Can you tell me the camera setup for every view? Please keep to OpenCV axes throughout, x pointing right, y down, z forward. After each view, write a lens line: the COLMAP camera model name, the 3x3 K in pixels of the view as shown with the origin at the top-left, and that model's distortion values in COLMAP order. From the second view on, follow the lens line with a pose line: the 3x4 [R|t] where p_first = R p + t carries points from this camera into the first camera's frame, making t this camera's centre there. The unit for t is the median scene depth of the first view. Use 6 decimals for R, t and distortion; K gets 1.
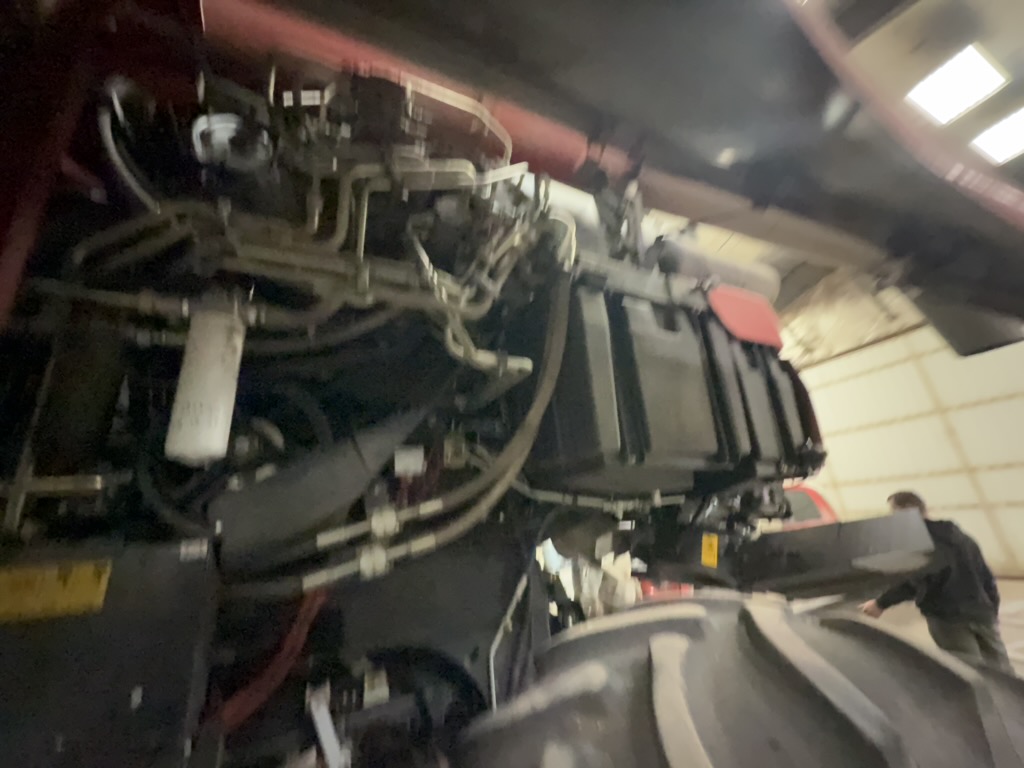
lens RADIAL K [[408.4, 0, 512.0], [0, 408.4, 384.0], [0, 0, 1]] dist [0.000825, -0.000203]
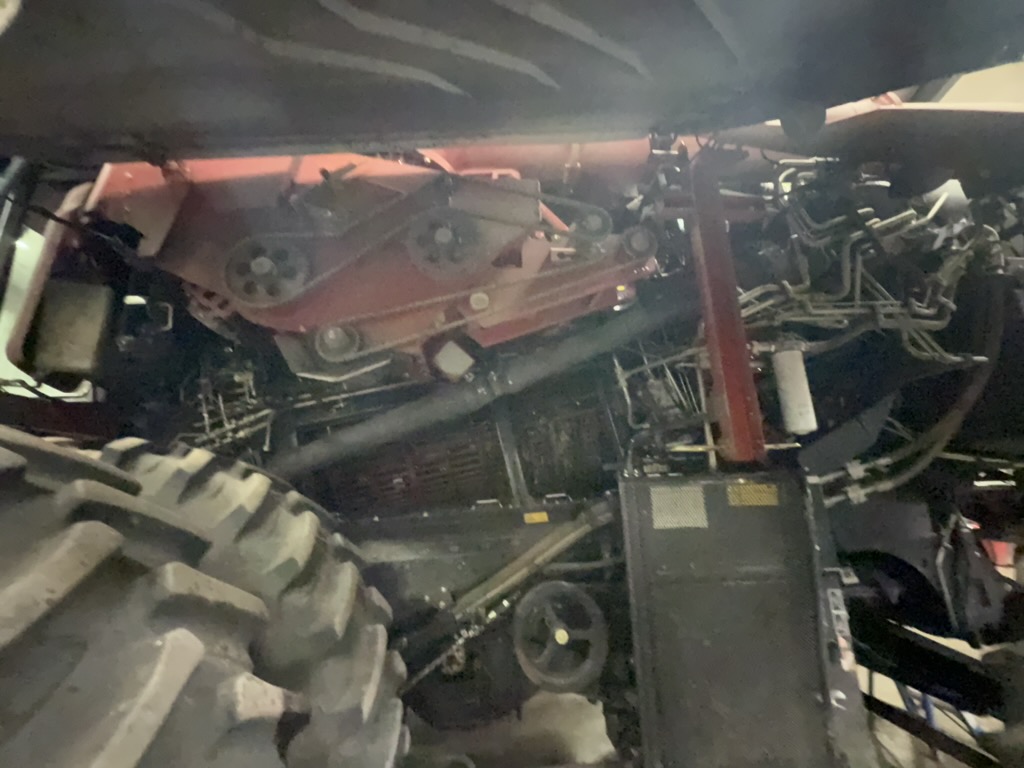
lens RADIAL K [[408.4, 0, 512.0], [0, 408.4, 384.0], [0, 0, 1]] dist [0.000825, -0.000203]
pose [[0.922195, -0.046249, -0.383951, -0.886635], [0.084469, 0.992940, 0.083278, -0.209894], [0.377389, -0.109230, 0.919590, -0.829113]]
